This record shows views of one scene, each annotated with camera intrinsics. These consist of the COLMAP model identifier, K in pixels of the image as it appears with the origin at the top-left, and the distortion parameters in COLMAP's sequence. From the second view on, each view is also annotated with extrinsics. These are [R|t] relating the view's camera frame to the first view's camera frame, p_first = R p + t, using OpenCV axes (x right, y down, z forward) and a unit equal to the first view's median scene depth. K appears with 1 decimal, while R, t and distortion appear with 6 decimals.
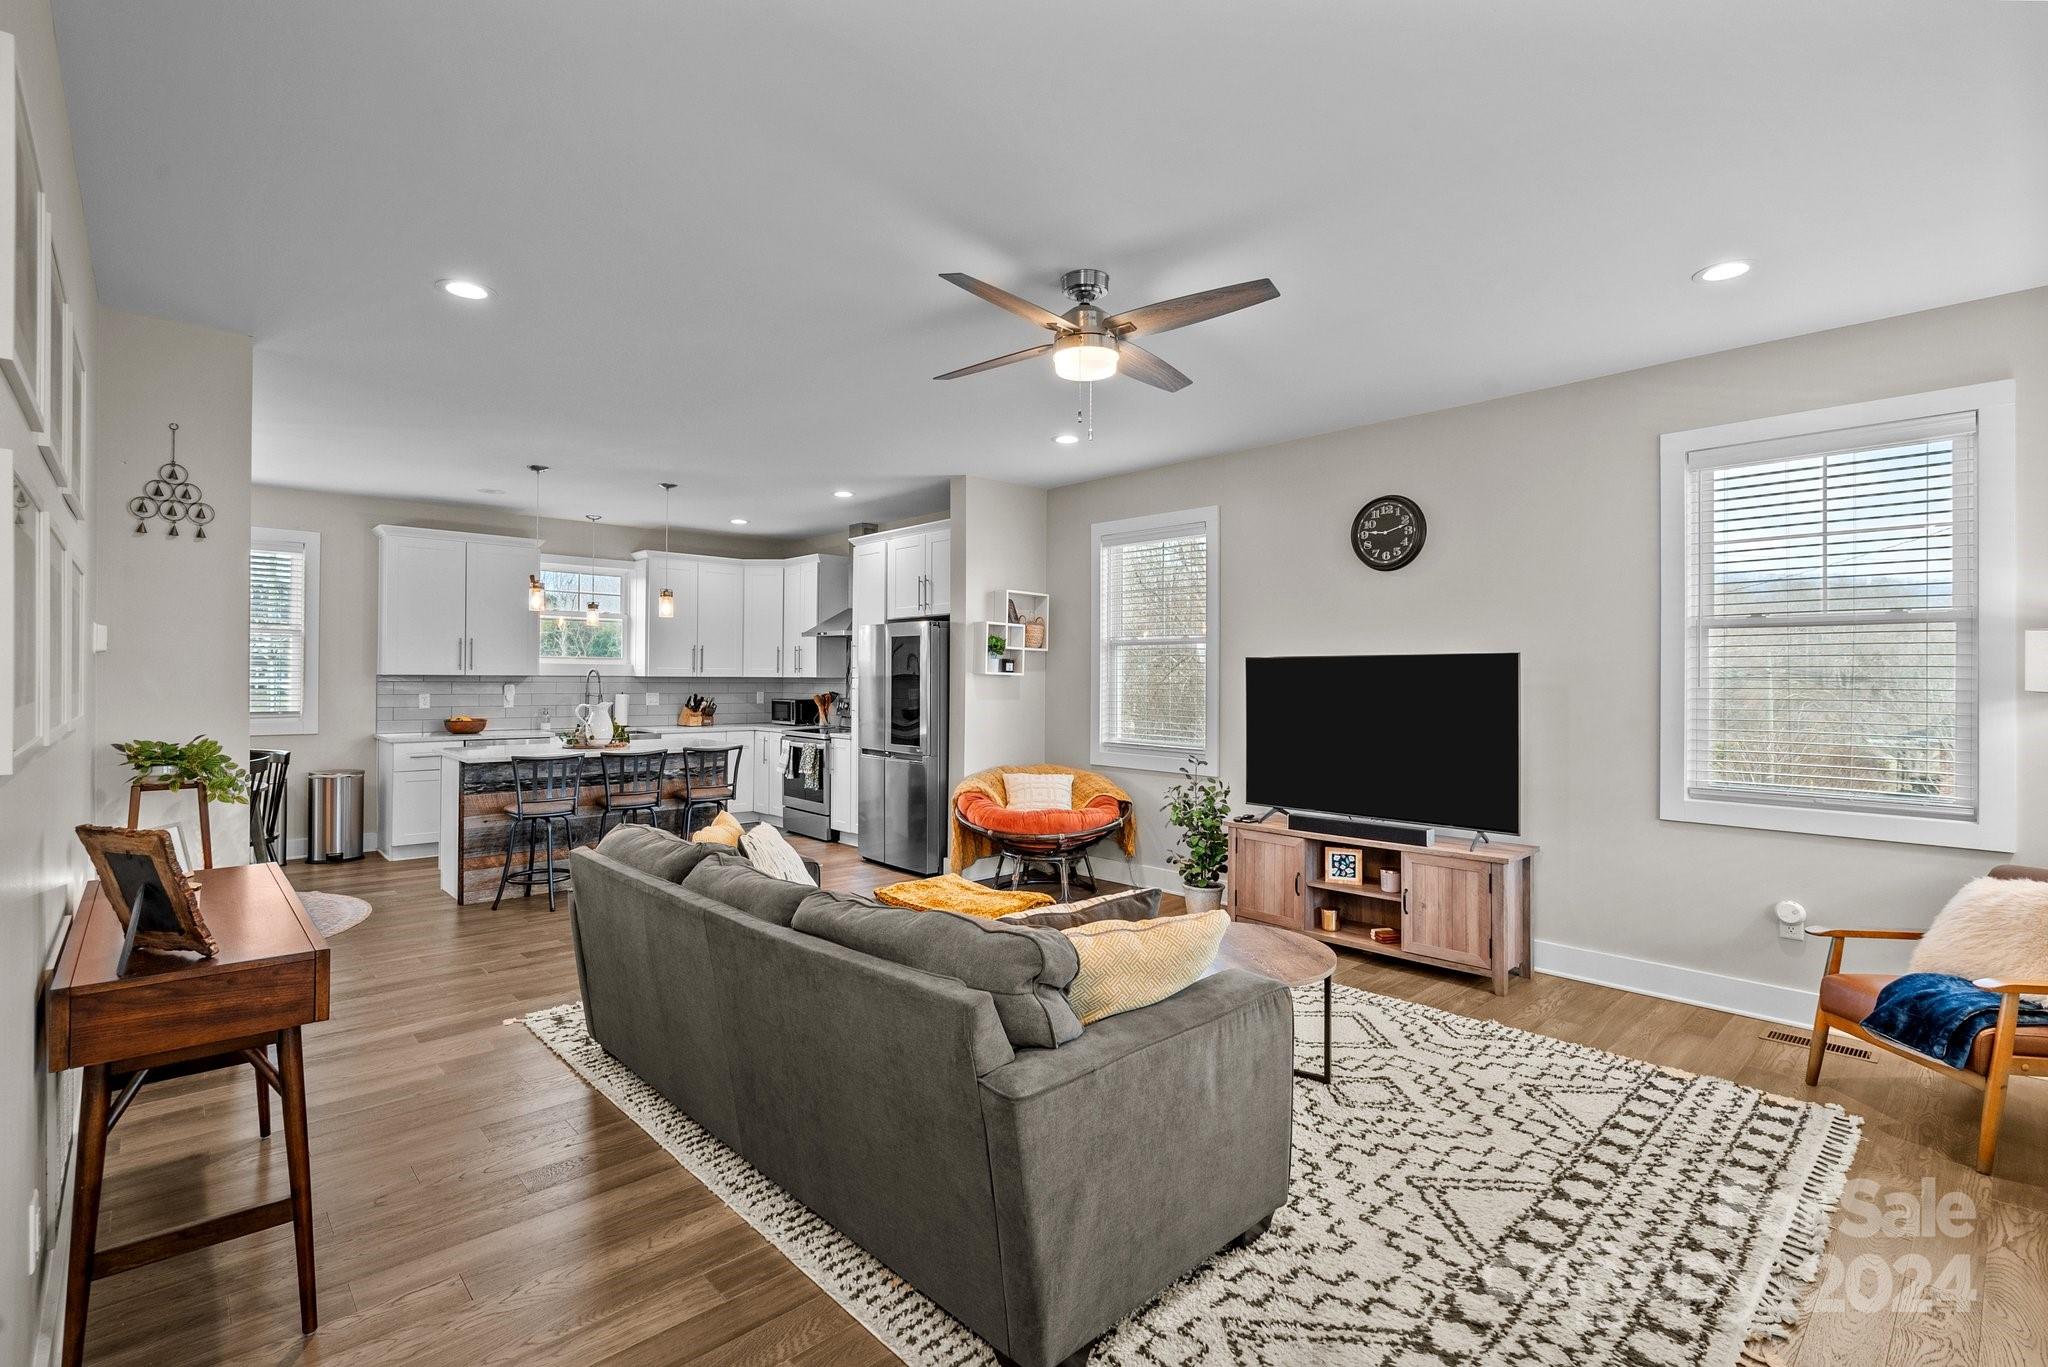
lens RADIAL K [[932.8, 0, 1032.4], [0, 932.8, 675.5], [0, 0, 1]] dist [-0.006484, 0.000686]
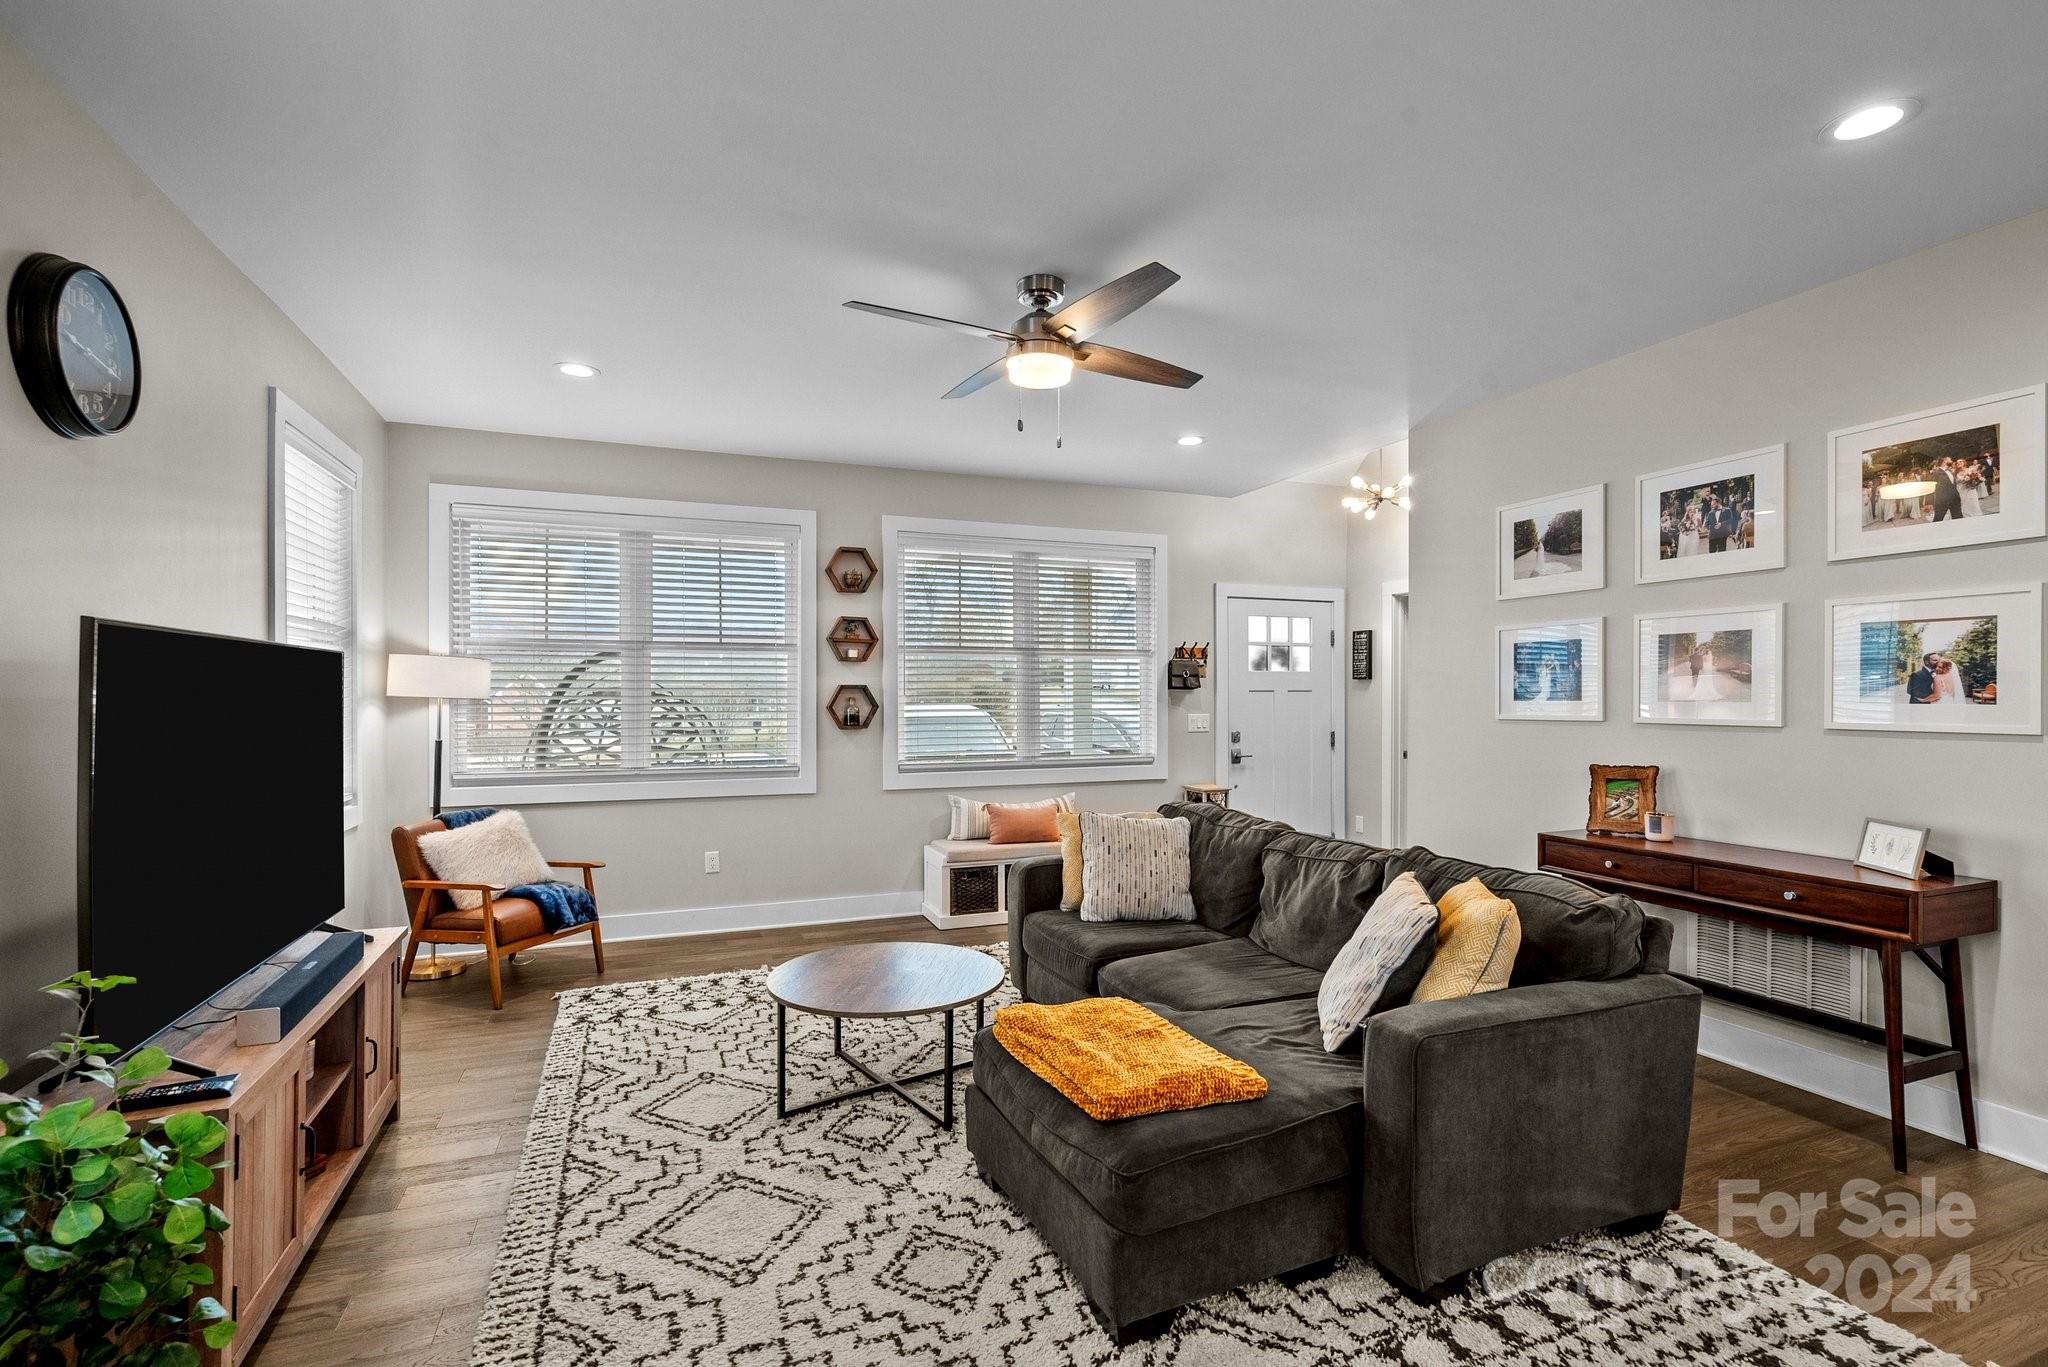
lens RADIAL K [[945.3, 0, 1027.3], [0, 945.3, 702.5], [0, 0, 1]] dist [-0.003983, -0.000135]
pose [[-0.929771, -0.006118, 0.368088, -0.169711], [-0.004014, 0.999971, 0.006482, 0.005874], [-0.368117, 0.004550, -0.929768, 1.092590]]
